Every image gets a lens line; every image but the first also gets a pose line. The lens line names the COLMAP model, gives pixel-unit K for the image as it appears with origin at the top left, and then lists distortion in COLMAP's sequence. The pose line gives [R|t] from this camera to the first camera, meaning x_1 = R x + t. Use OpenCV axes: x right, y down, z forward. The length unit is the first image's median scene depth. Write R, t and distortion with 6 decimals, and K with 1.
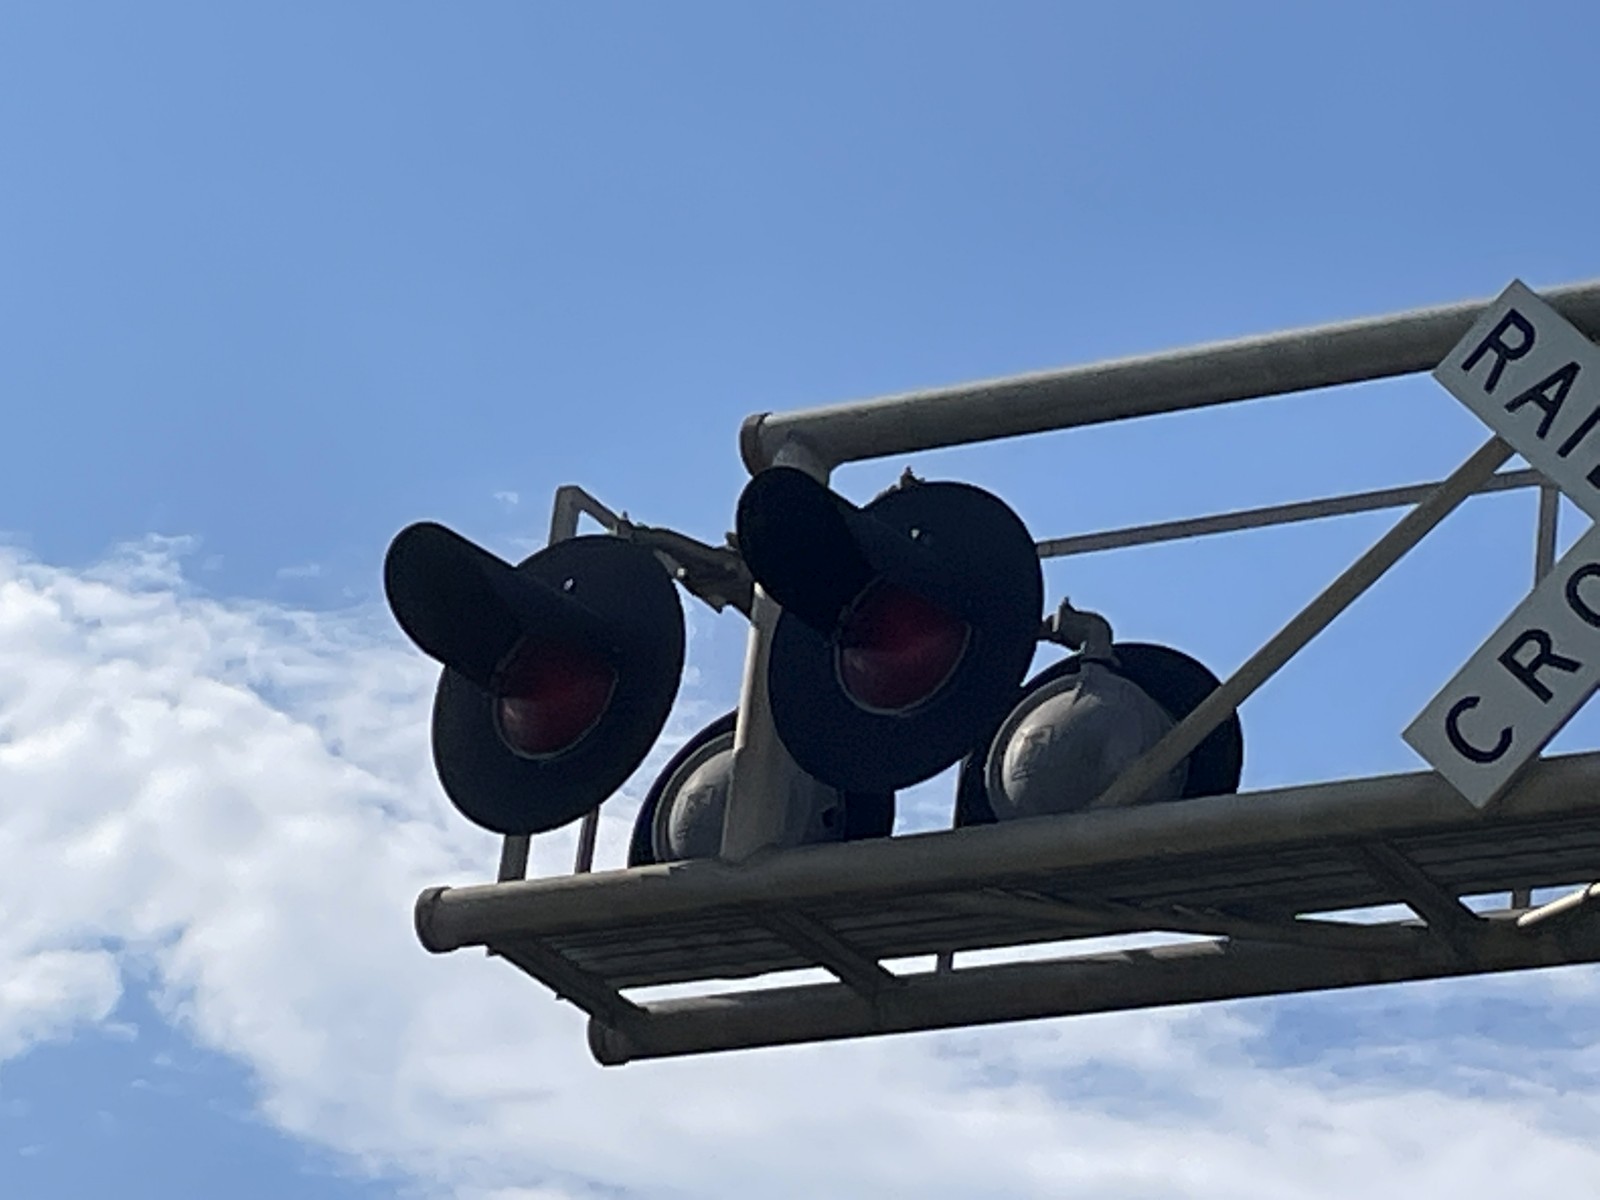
lens RADIAL K [[6115.1, 0, 800.6], [0, 6115.1, 600.7], [0, 0, 1]] dist [-0.127332, 0.000000]
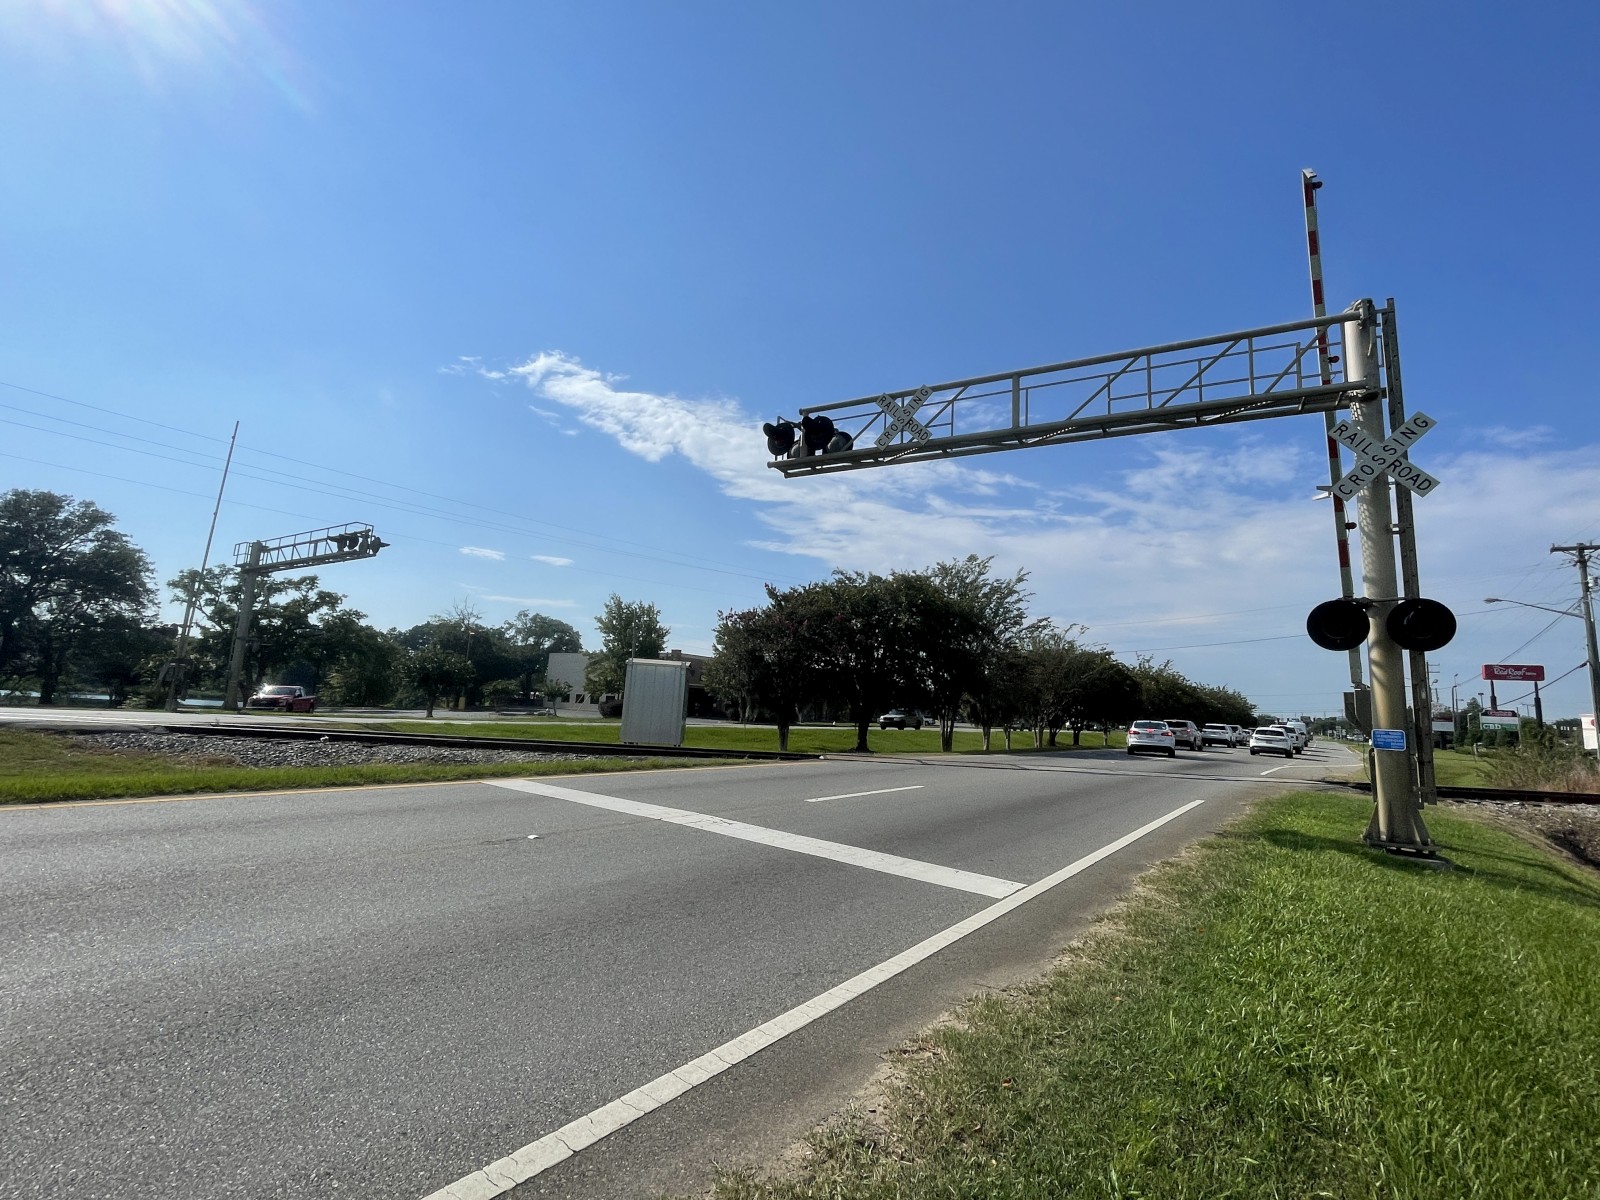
lens RADIAL K [[713.0, 0, 804.0], [0, 713.0, 604.6], [0, 0, 1]] dist [-0.003746, -0.000338]
pose [[0.996629, -0.057055, 0.058956, -0.082342], [0.038059, 0.958113, 0.283850, -0.051401], [-0.072681, -0.280649, 0.957055, -0.123721]]
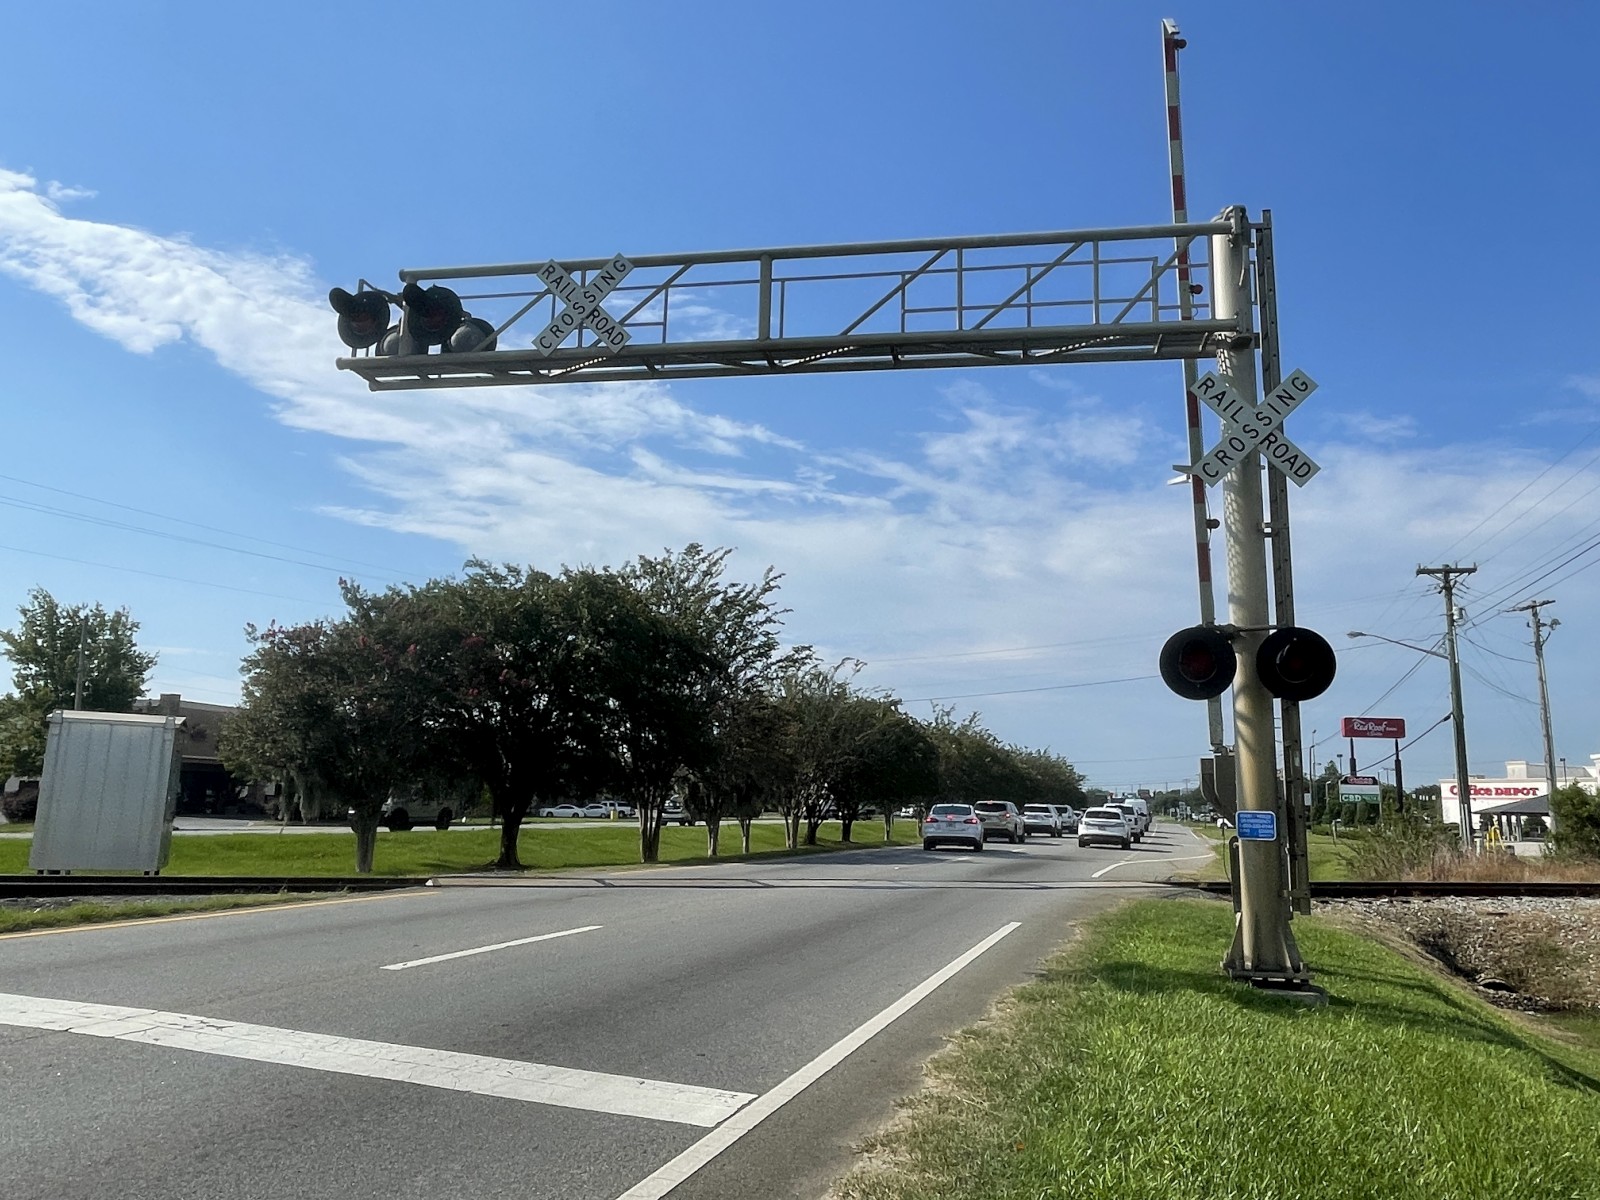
lens RADIAL K [[1144.8, 0, 801.8], [0, 1144.8, 605.3], [0, 0, 1]] dist [-0.004062, -0.000256]
pose [[0.928024, -0.028153, 0.371454, -0.061817], [-0.075973, 0.961879, 0.262709, -0.036849], [-0.364690, -0.272021, 0.890508, -0.086632]]
